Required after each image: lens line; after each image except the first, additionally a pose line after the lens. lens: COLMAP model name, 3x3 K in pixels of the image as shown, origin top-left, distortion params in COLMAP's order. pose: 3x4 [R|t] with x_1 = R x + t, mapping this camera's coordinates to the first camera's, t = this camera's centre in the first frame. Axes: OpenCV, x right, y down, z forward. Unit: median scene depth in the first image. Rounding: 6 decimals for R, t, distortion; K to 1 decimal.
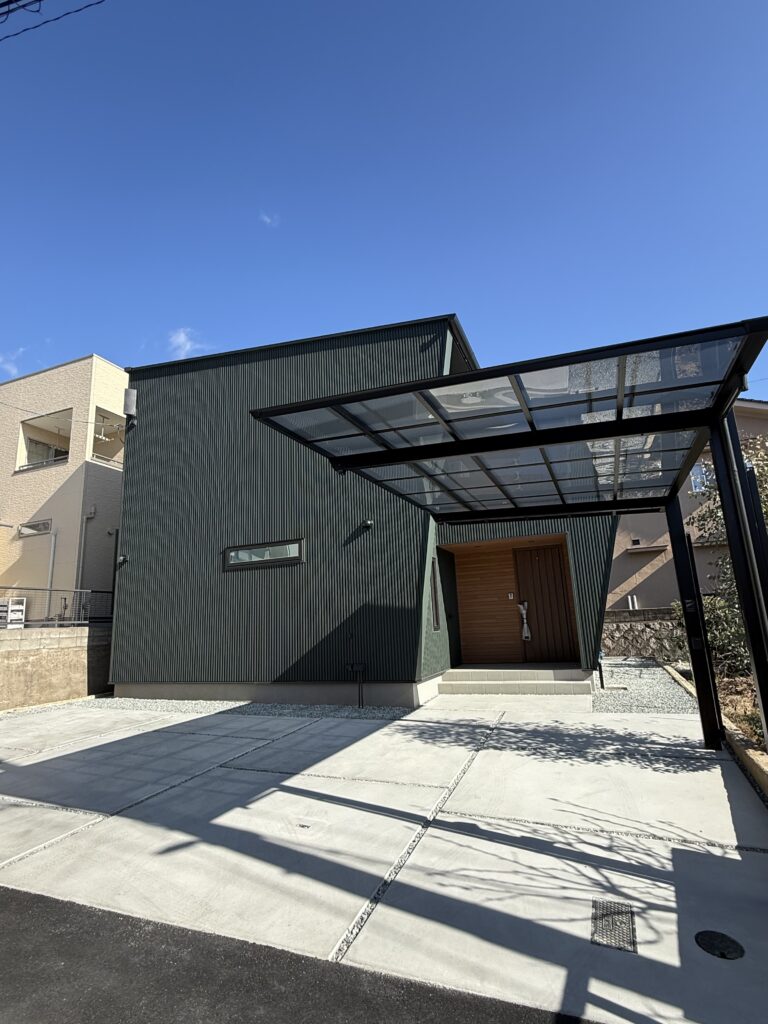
lens RADIAL K [[530.1, 0, 384.0], [0, 530.1, 512.0], [0, 0, 1]] dist [-0.000432, -0.000195]
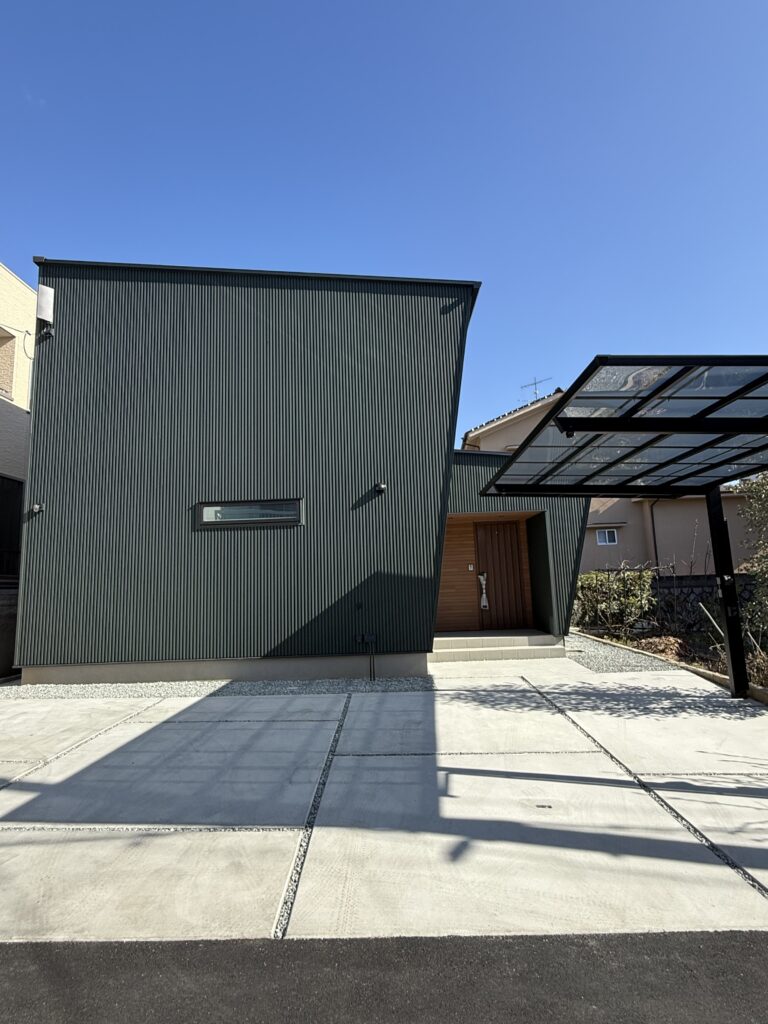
lens RADIAL K [[530.1, 0, 384.0], [0, 530.1, 512.0], [0, 0, 1]] dist [-0.000432, -0.000195]
pose [[0.929588, 0.061523, 0.363430, -0.678101], [-0.082944, 0.995599, 0.043618, 0.043102], [-0.359148, -0.070692, 0.930600, 0.219791]]
